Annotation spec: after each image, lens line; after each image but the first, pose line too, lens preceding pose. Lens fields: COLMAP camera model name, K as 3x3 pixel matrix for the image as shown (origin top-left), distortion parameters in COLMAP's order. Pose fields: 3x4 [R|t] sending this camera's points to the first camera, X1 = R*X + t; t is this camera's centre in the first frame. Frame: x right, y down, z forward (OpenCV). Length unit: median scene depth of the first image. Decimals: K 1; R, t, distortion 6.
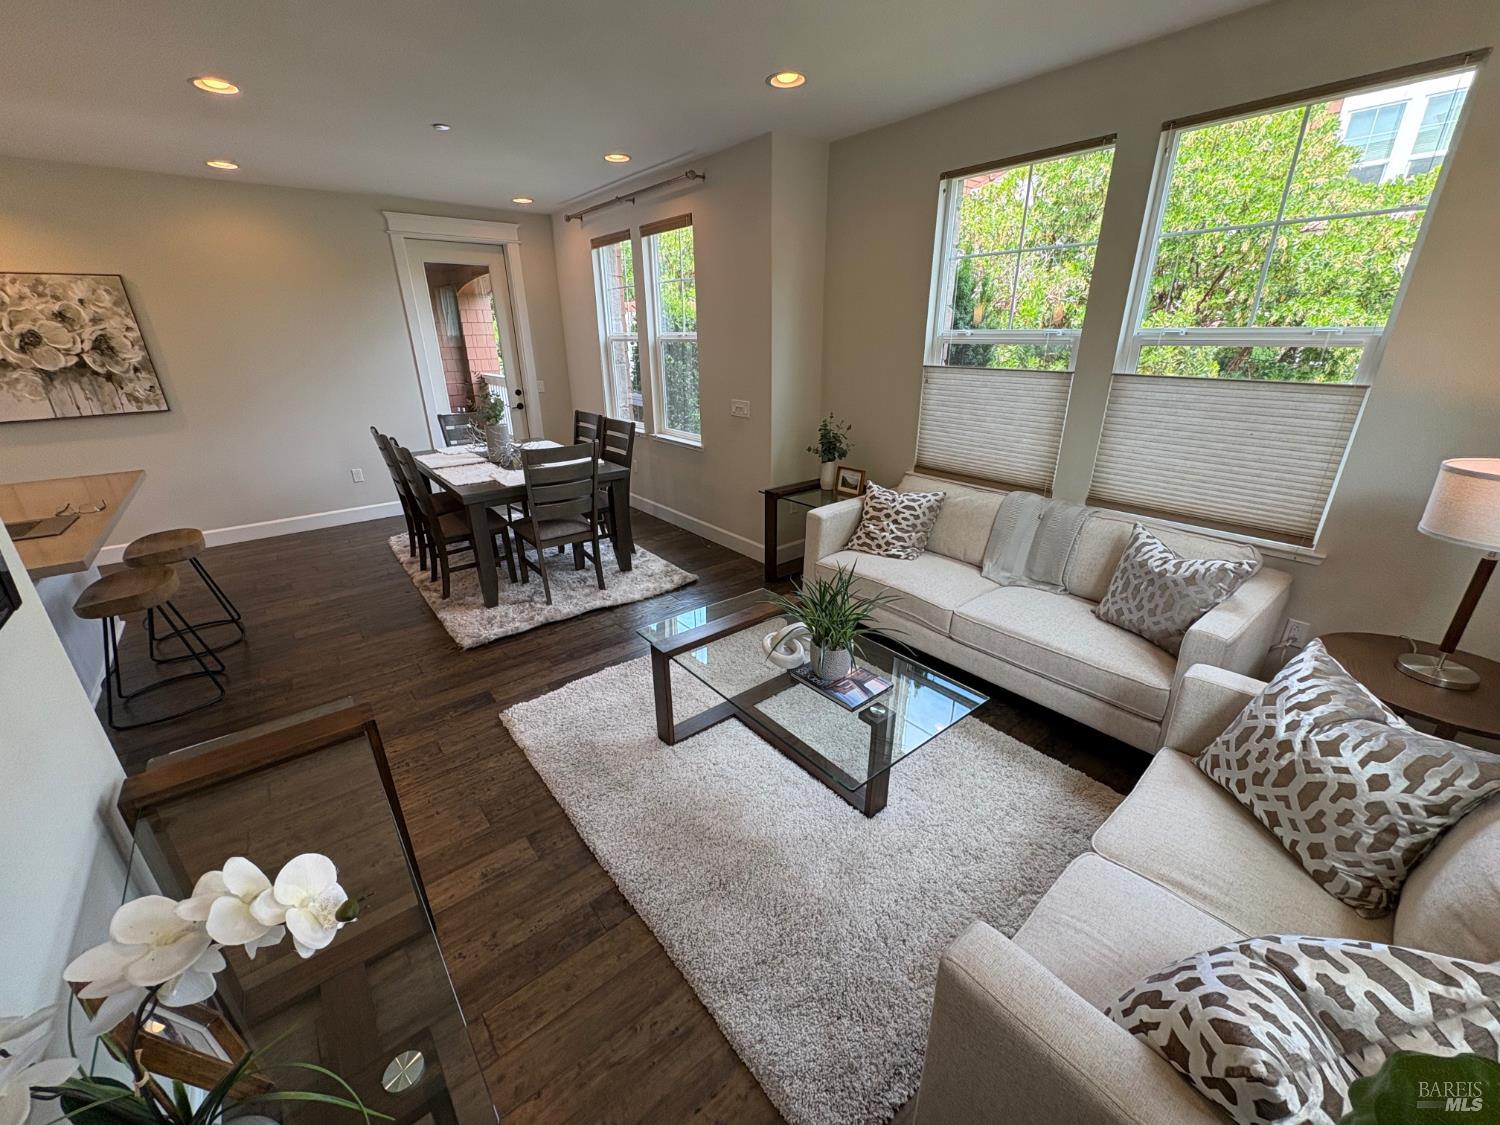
lens RADIAL K [[596.5, 0, 750.3], [0, 596.5, 561.1], [0, 0, 1]] dist [0.011978, -0.000031]
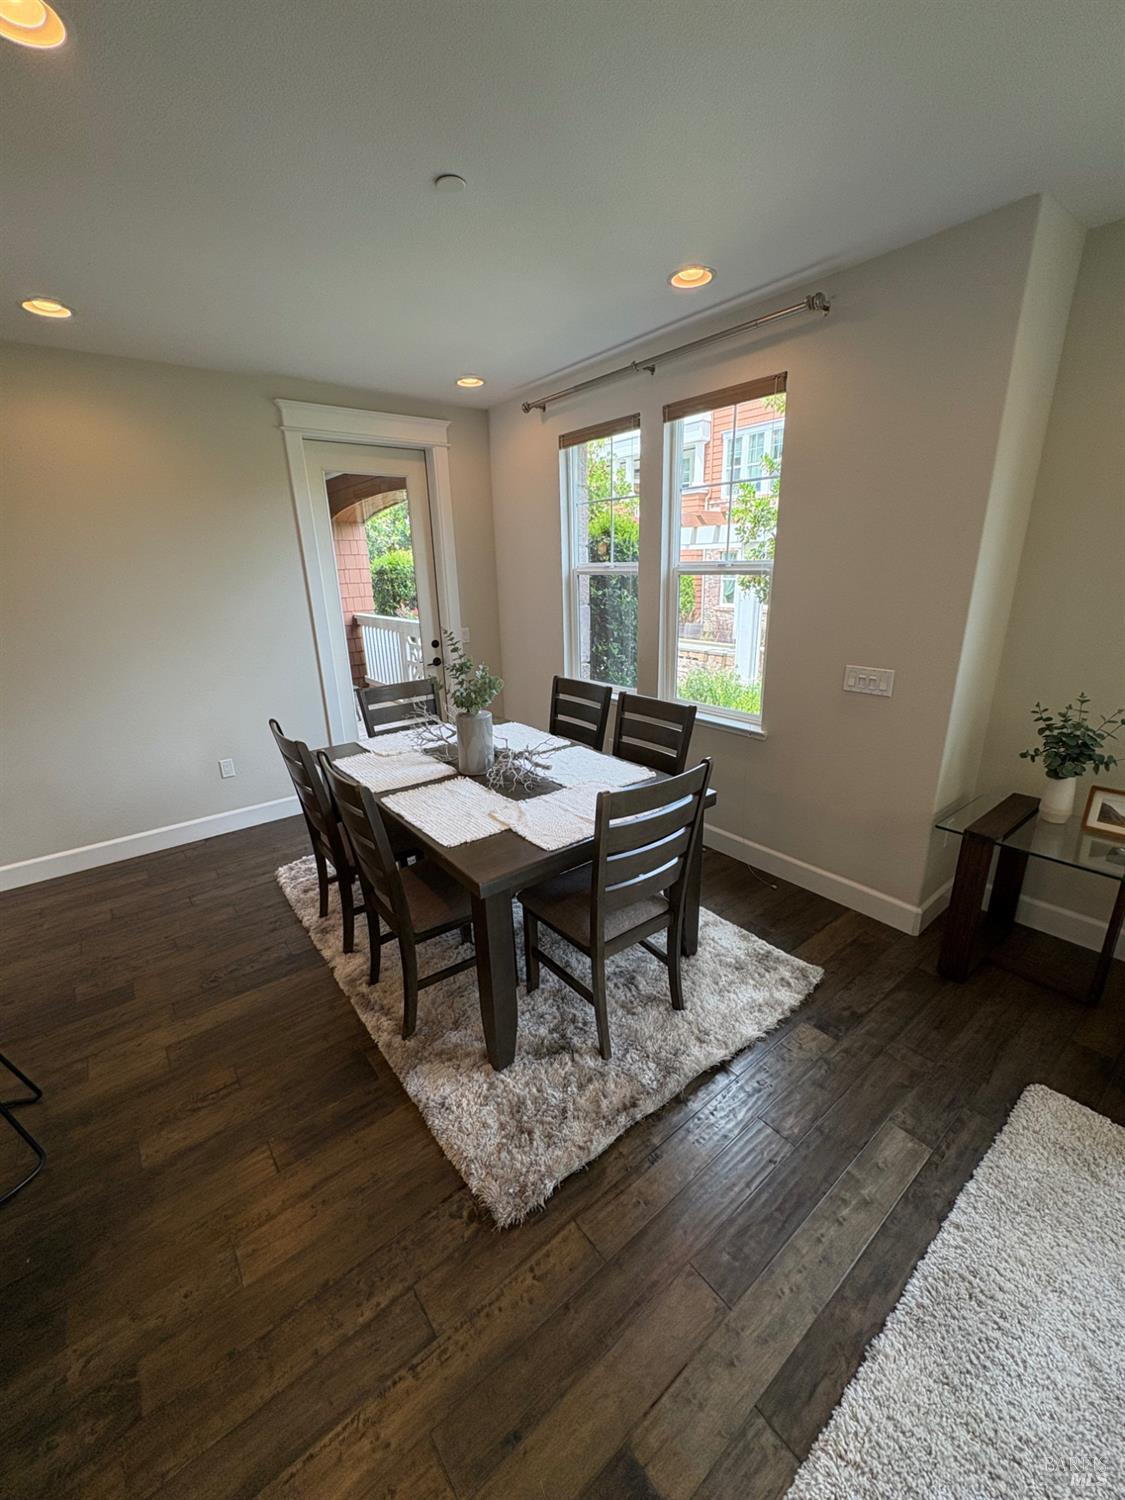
lens RADIAL K [[596.5, 0, 565.2], [0, 596.5, 752.9], [0, 0, 1]] dist [0.011978, -0.000031]
pose [[0.999864, -0.011322, -0.011997, -0.316124], [0.010645, 0.998427, -0.055055, -0.149804], [0.012602, 0.054920, 0.998411, 0.385208]]
